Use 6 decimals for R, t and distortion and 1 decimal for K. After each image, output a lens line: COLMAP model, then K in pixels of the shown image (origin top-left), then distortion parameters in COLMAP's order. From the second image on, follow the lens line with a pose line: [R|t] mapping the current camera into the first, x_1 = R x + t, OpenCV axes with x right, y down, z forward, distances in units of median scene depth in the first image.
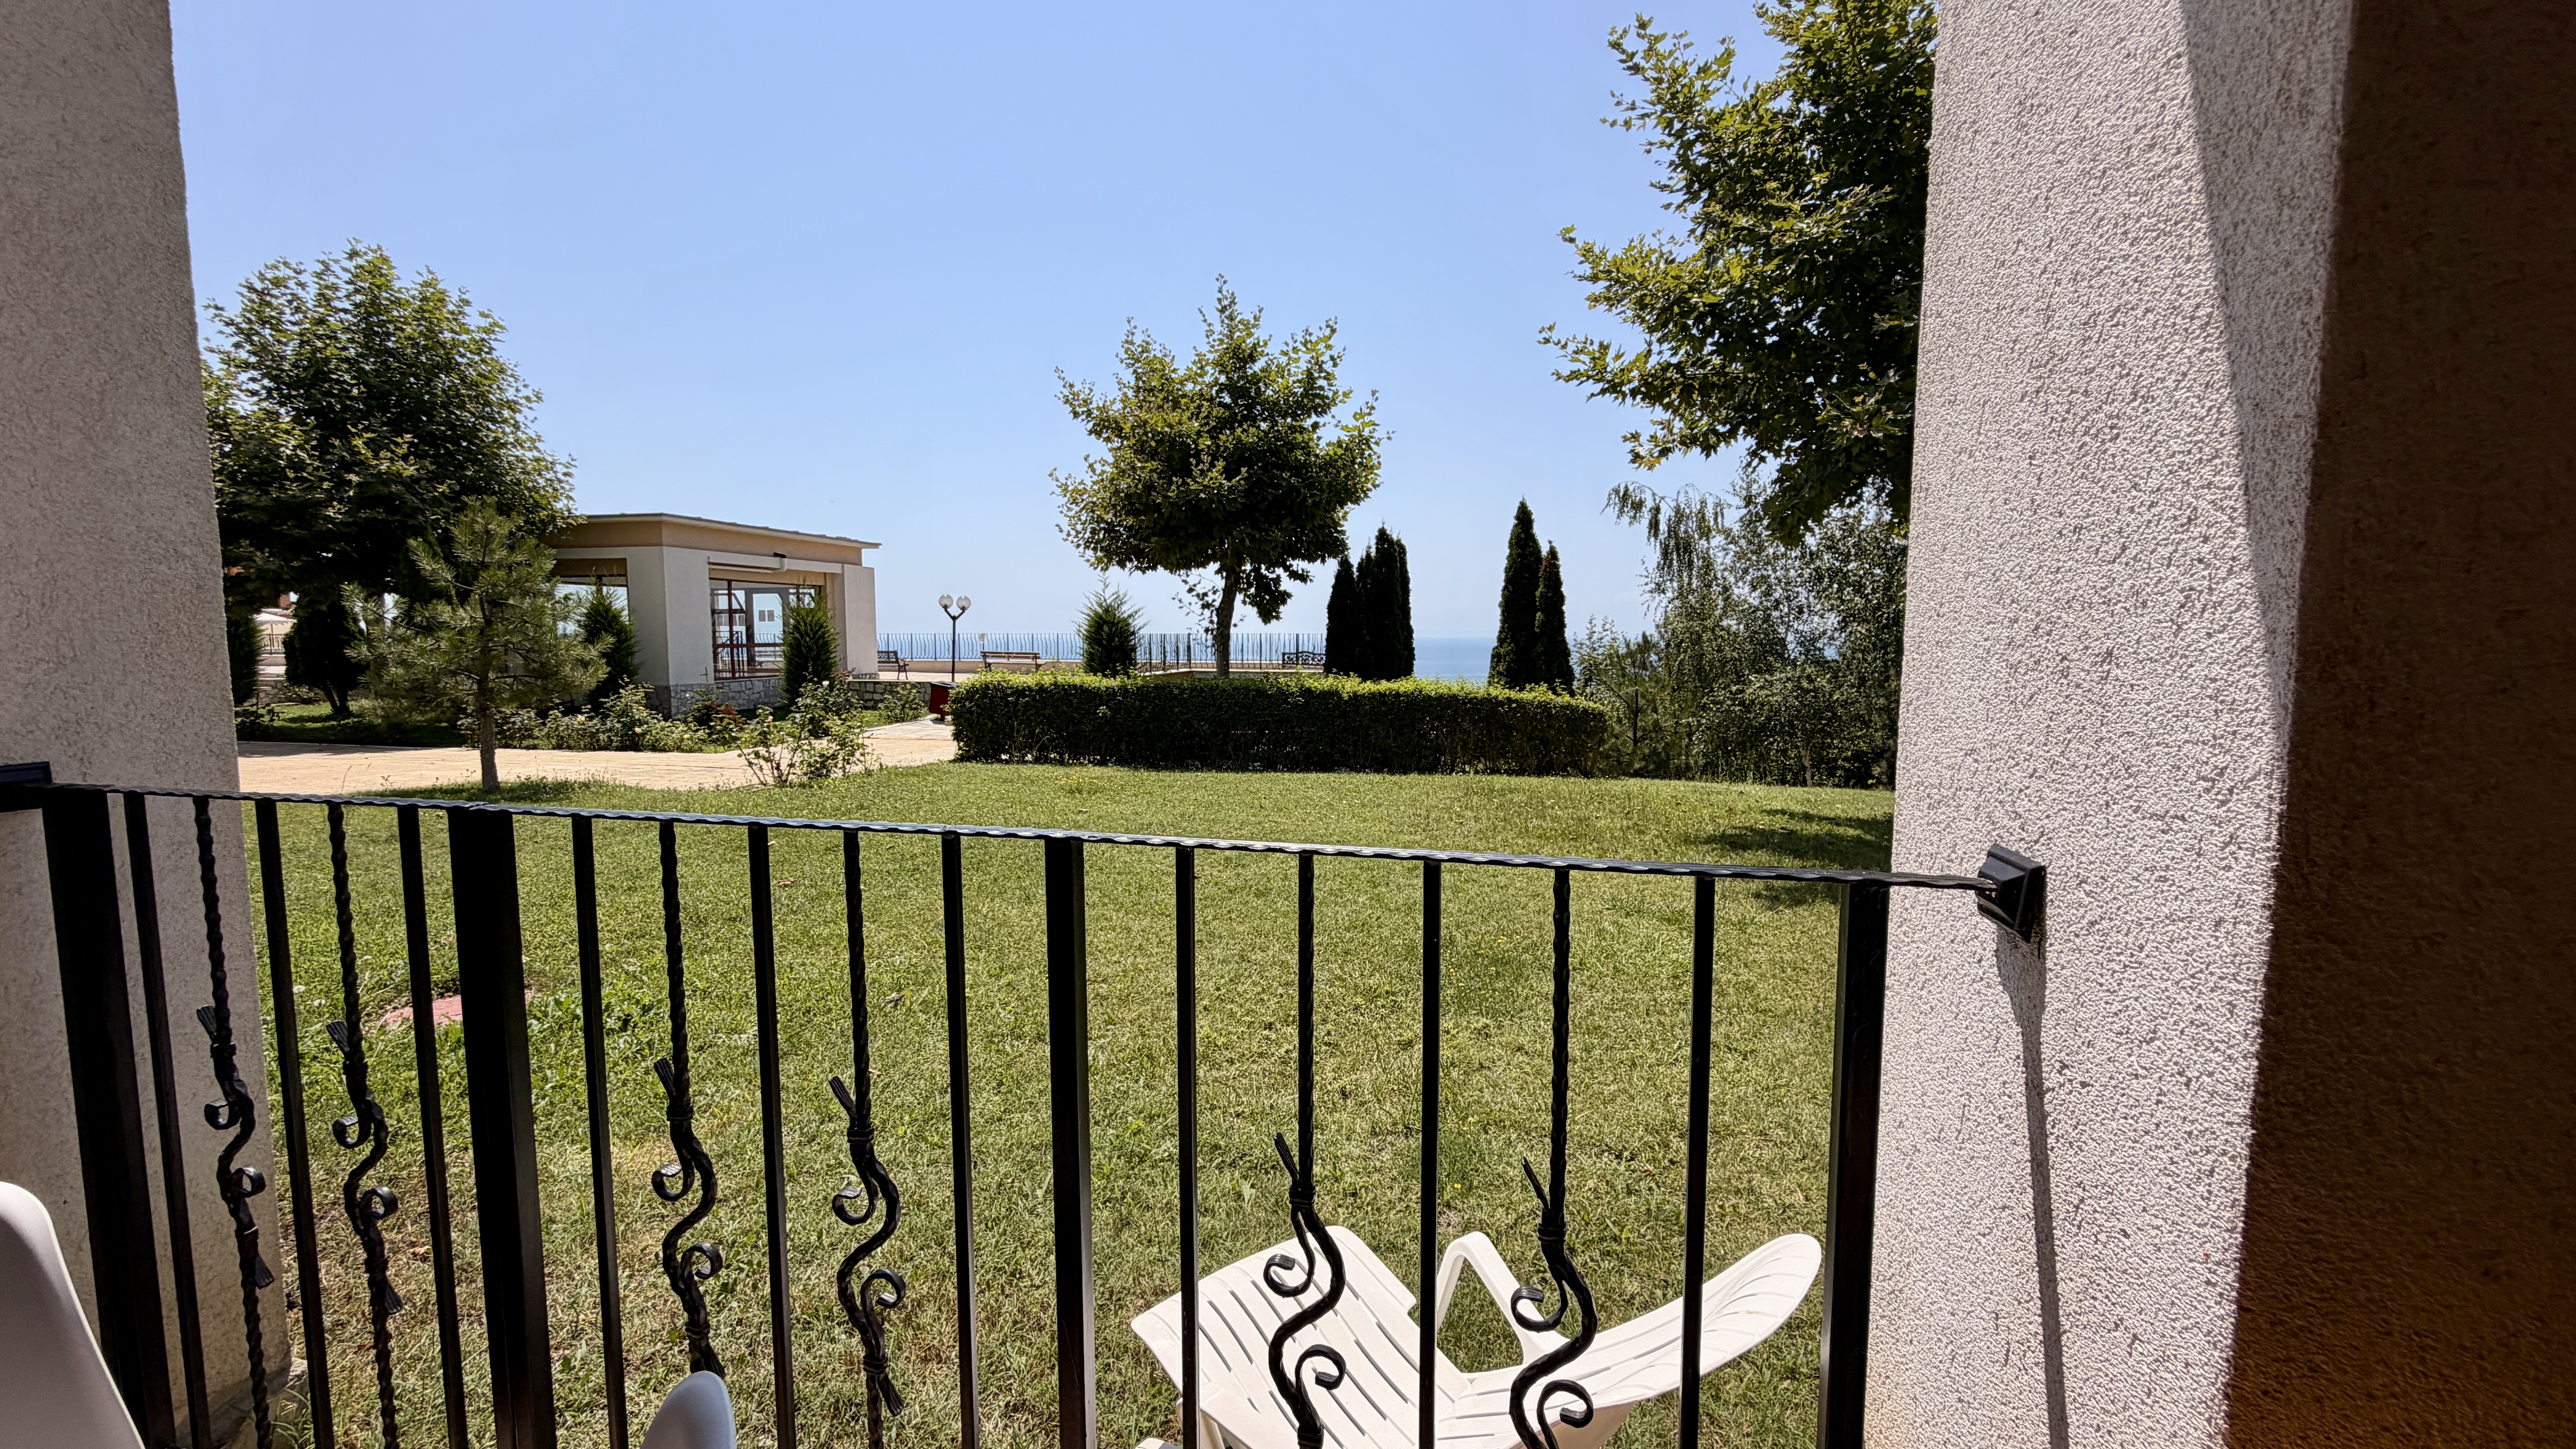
lens RADIAL K [[1023.3, 0, 1285.0], [0, 1023.3, 725.4], [0, 0, 1]] dist [0.003482, 0.000278]
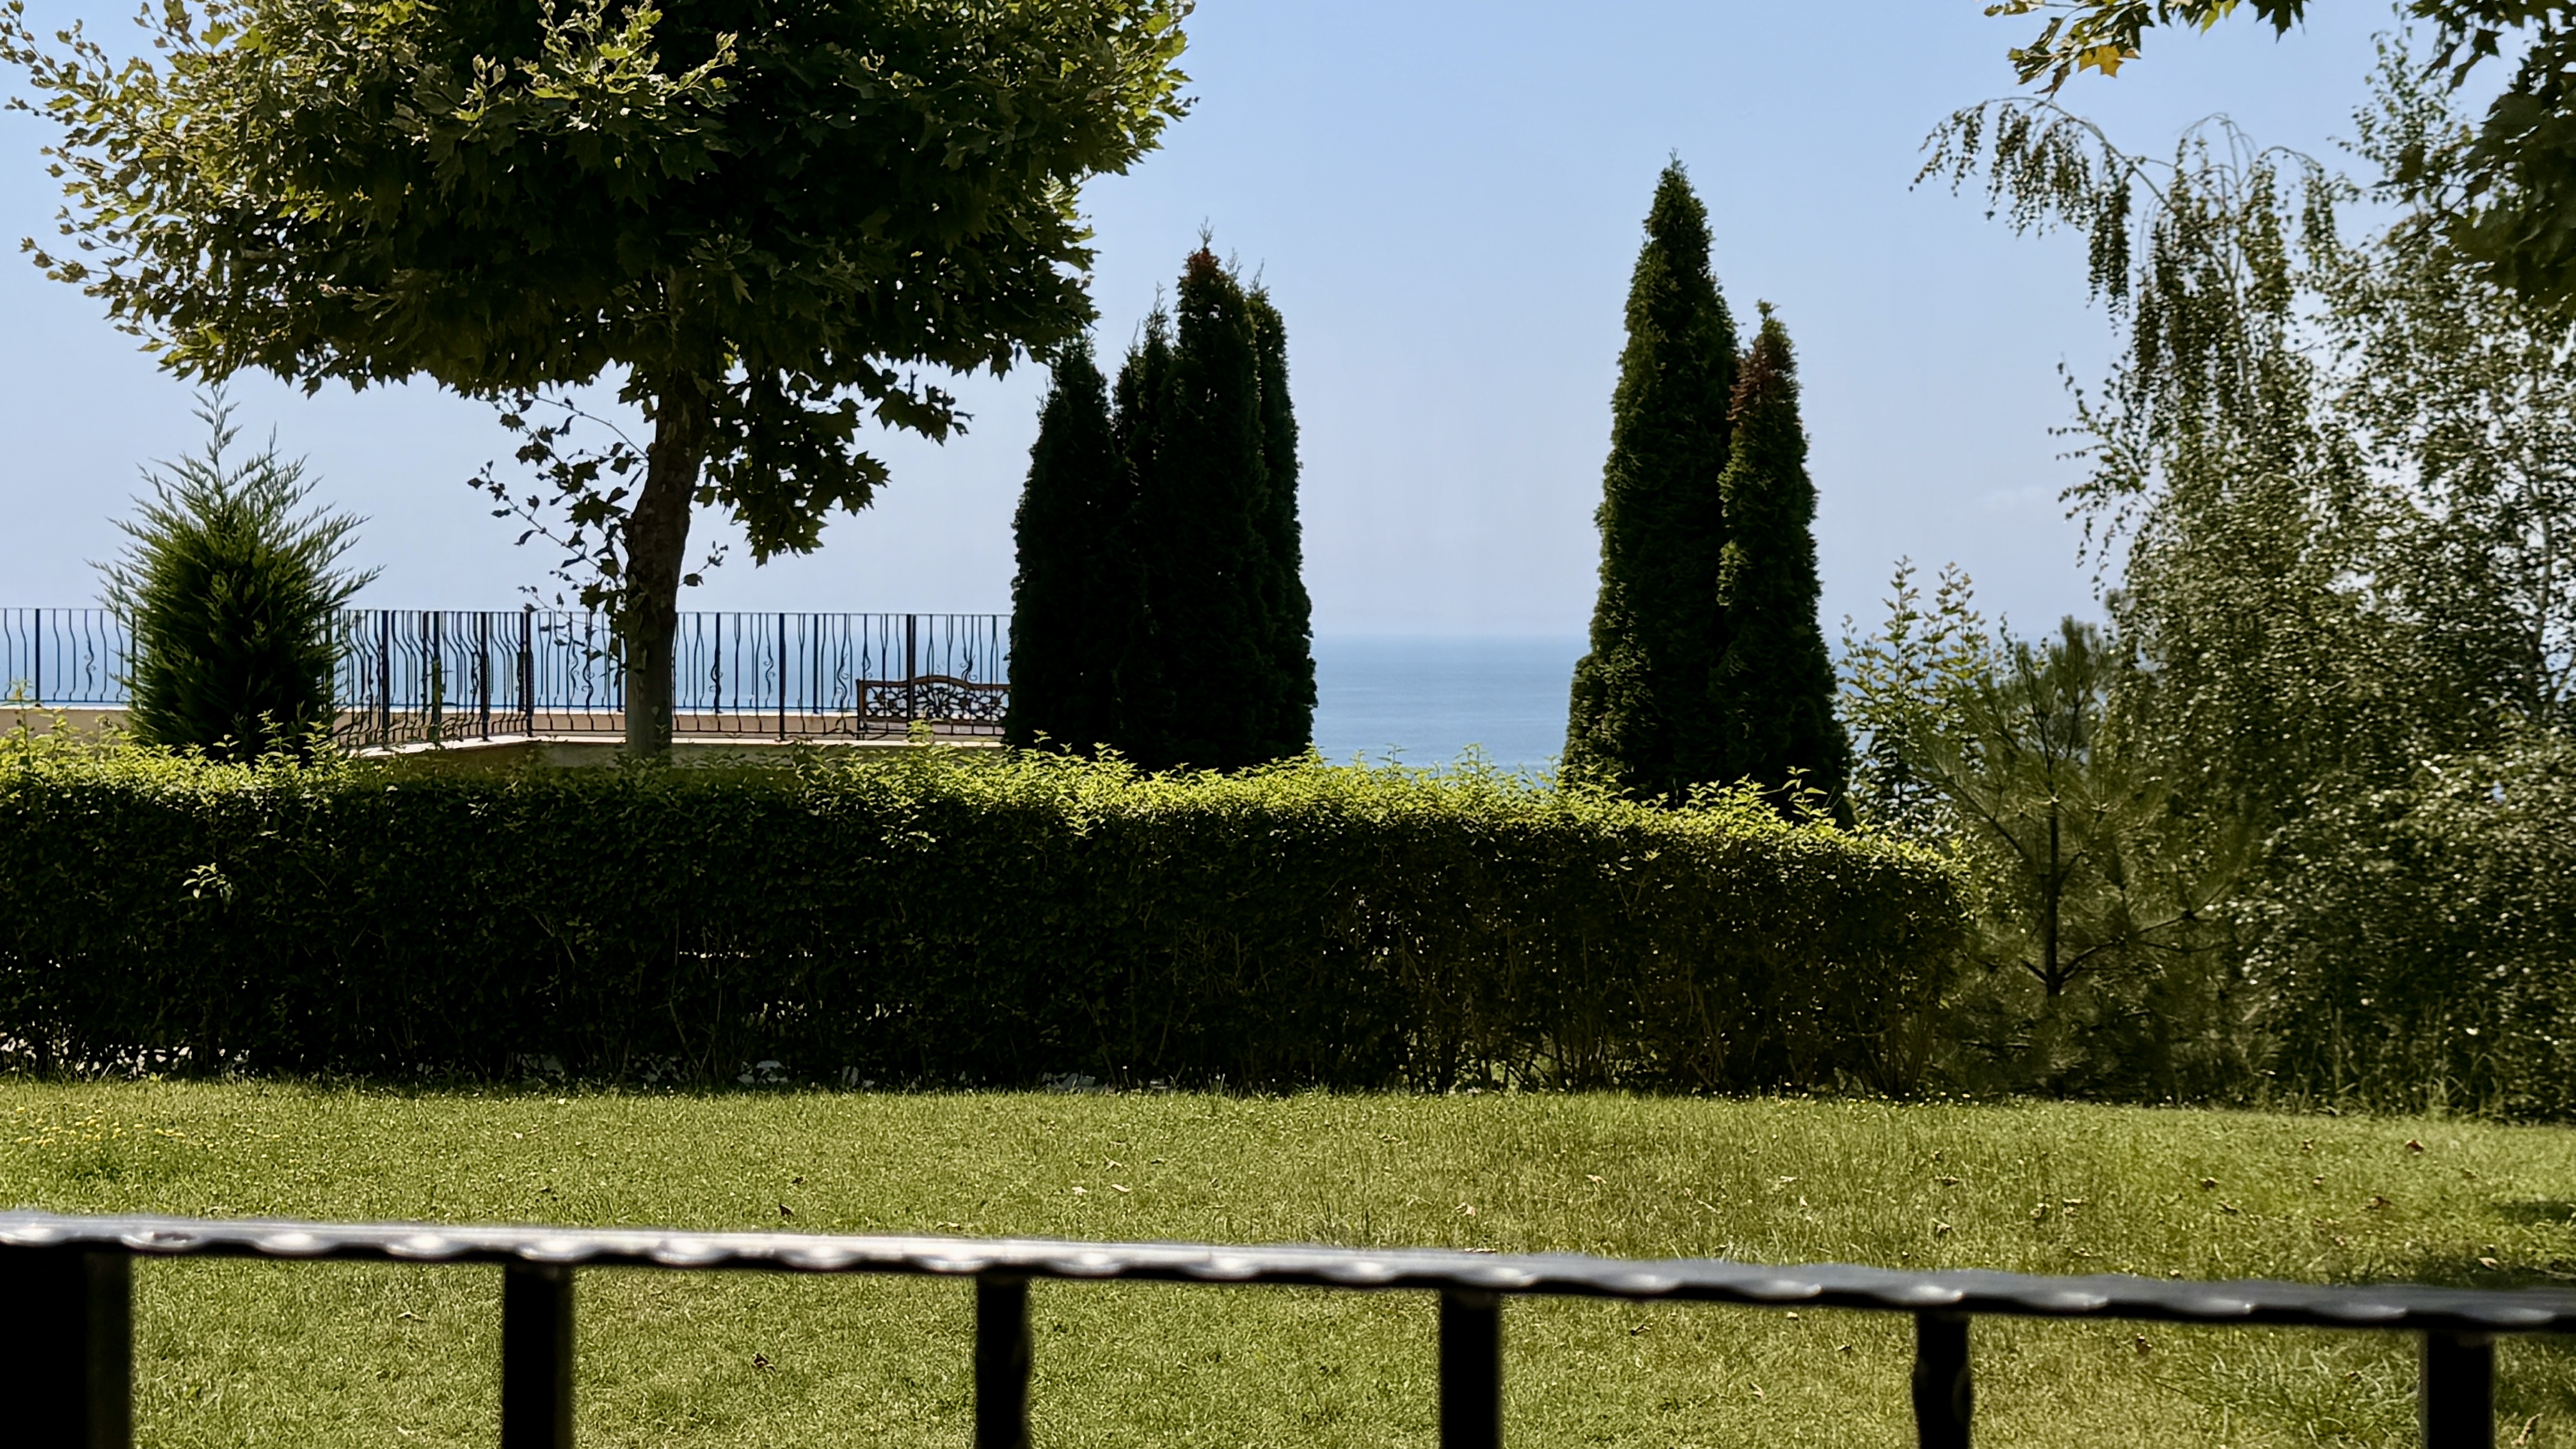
lens RADIAL K [[3511.6, 0, 1279.8], [0, 3511.6, 733.0], [0, 0, 1]] dist [0.131483, 0.000000]
pose [[0.993110, 0.002645, 0.117160, -0.001331], [0.004162, 0.998318, -0.057818, 0.003064], [-0.117115, 0.057907, 0.991429, 0.005664]]
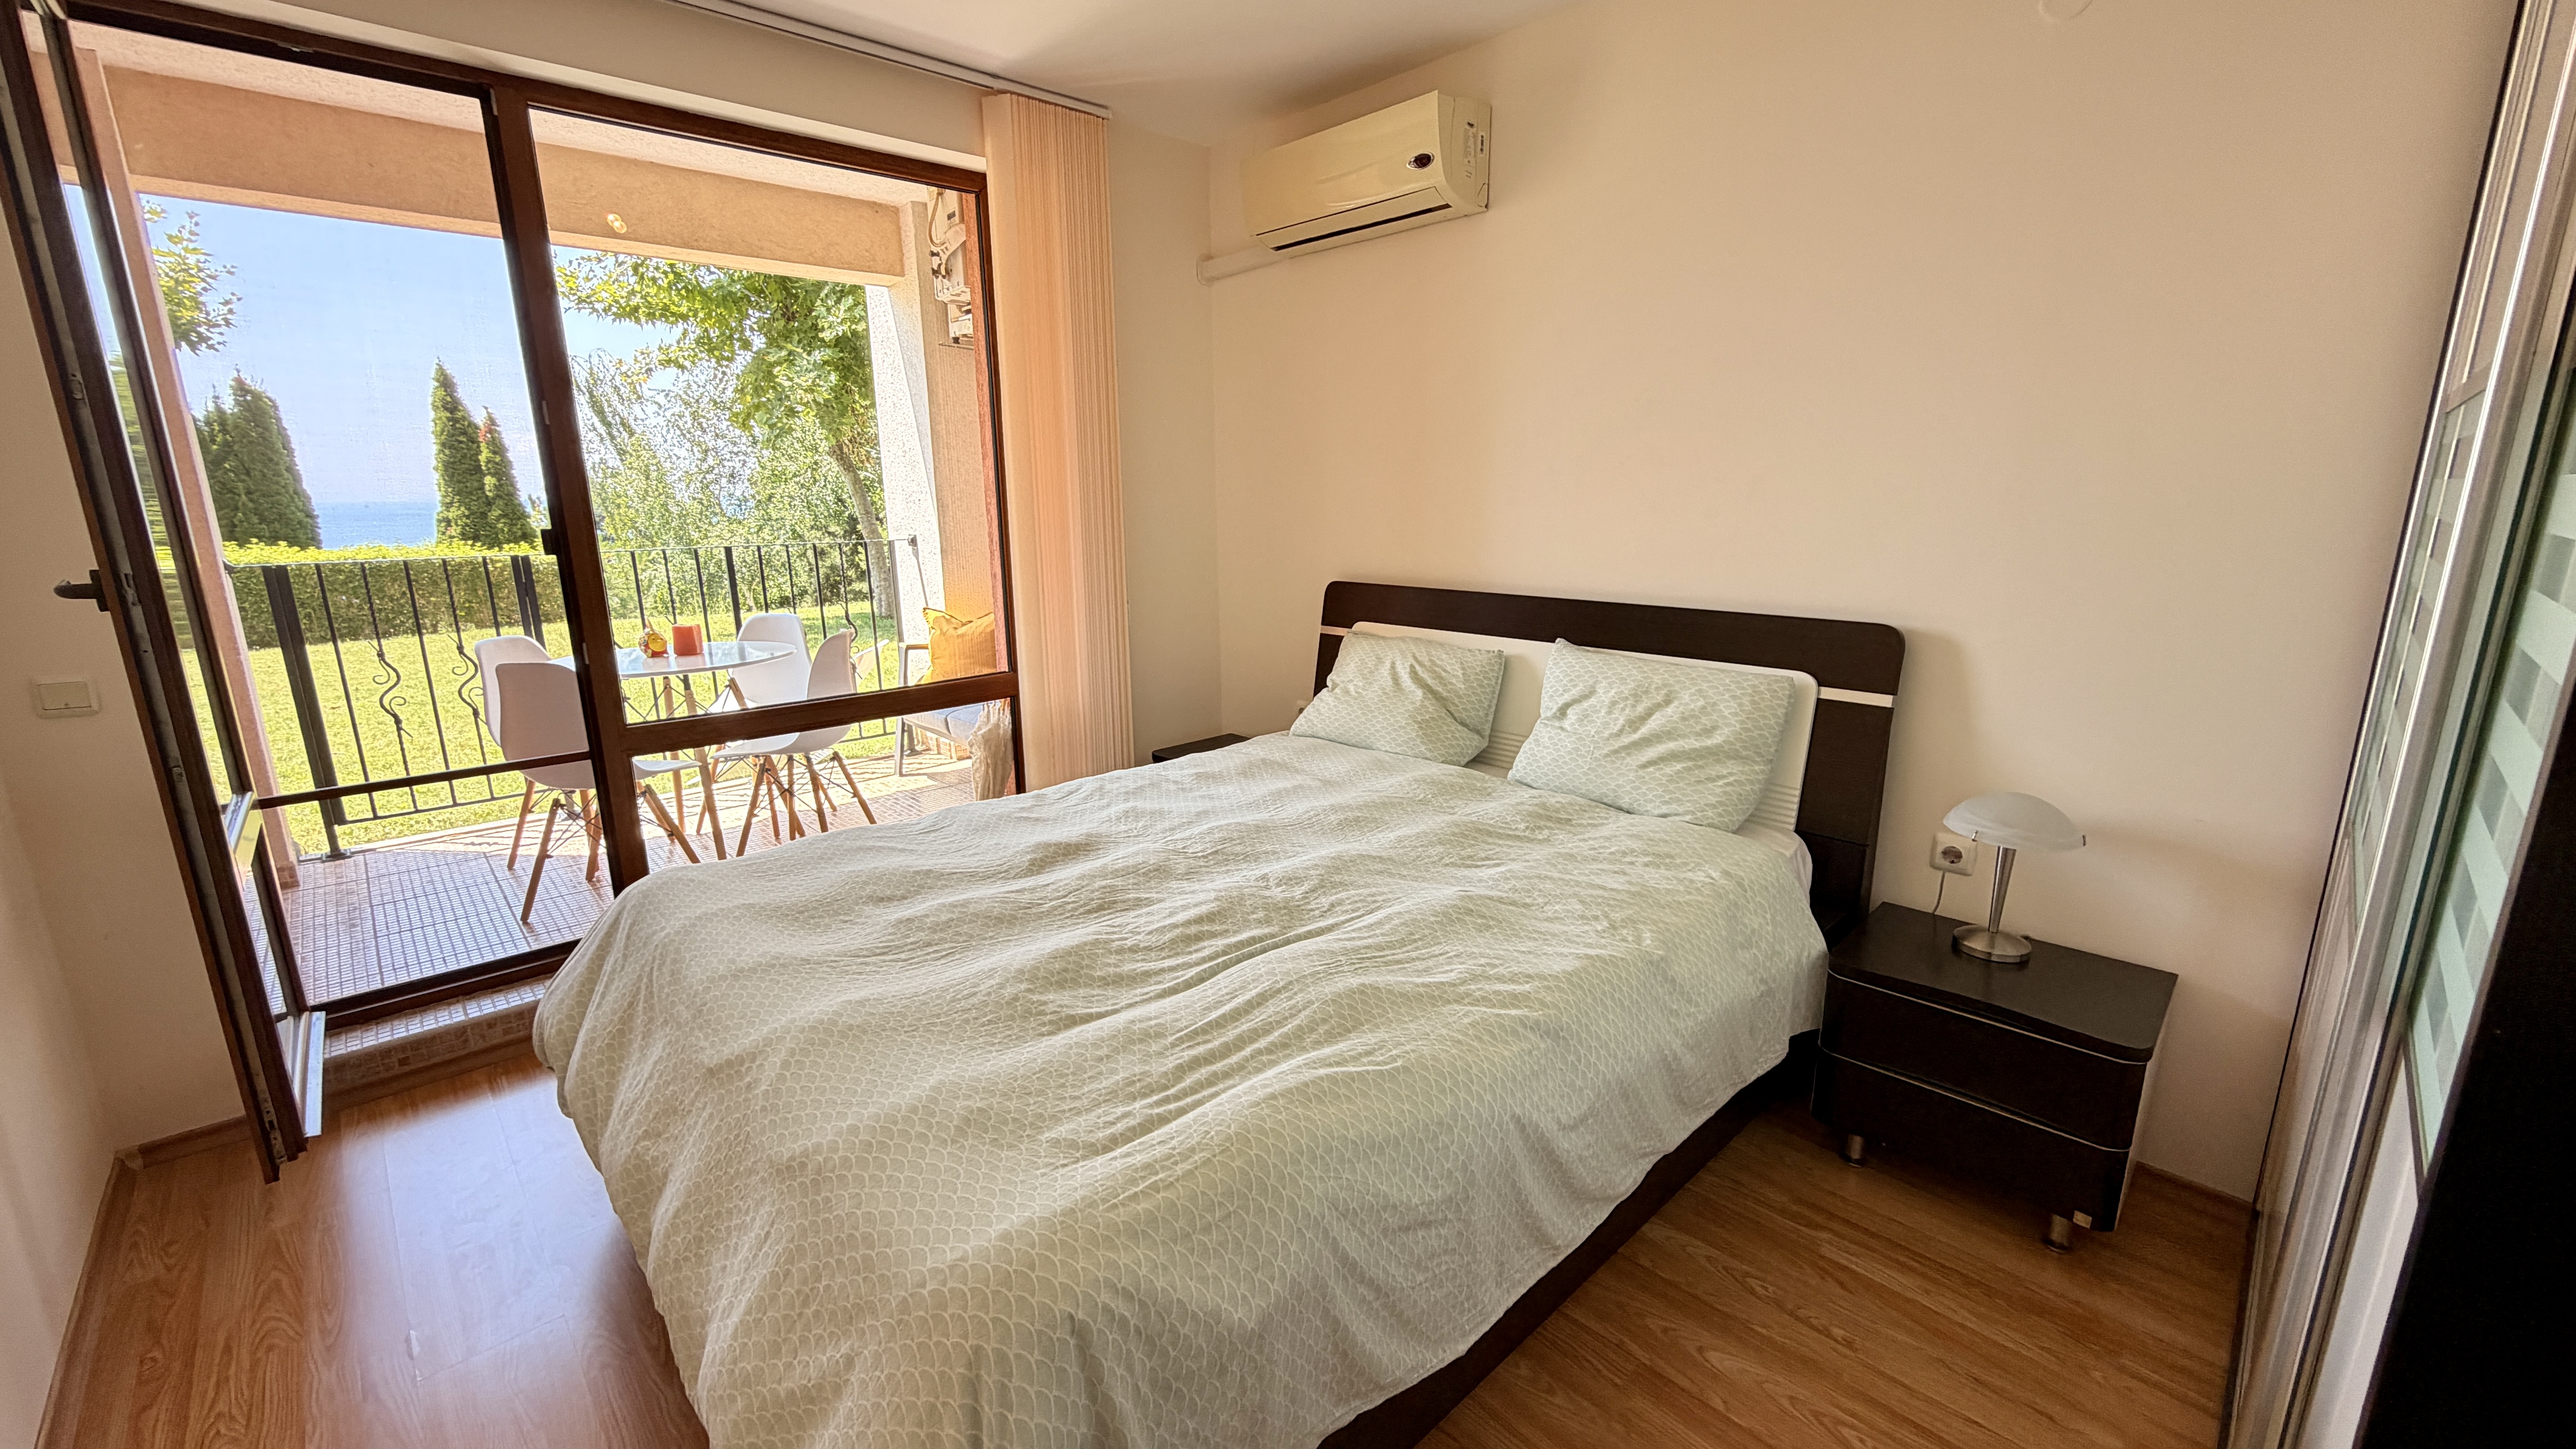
lens RADIAL K [[1023.3, 0, 1293.9], [0, 1023.3, 718.6], [0, 0, 1]] dist [0.003482, 0.000278]
pose [[0.541405, -0.195678, 0.817674, -0.216421], [0.088841, 0.980409, 0.175799, 0.022101], [-0.836055, -0.022535, 0.548183, -0.283887]]
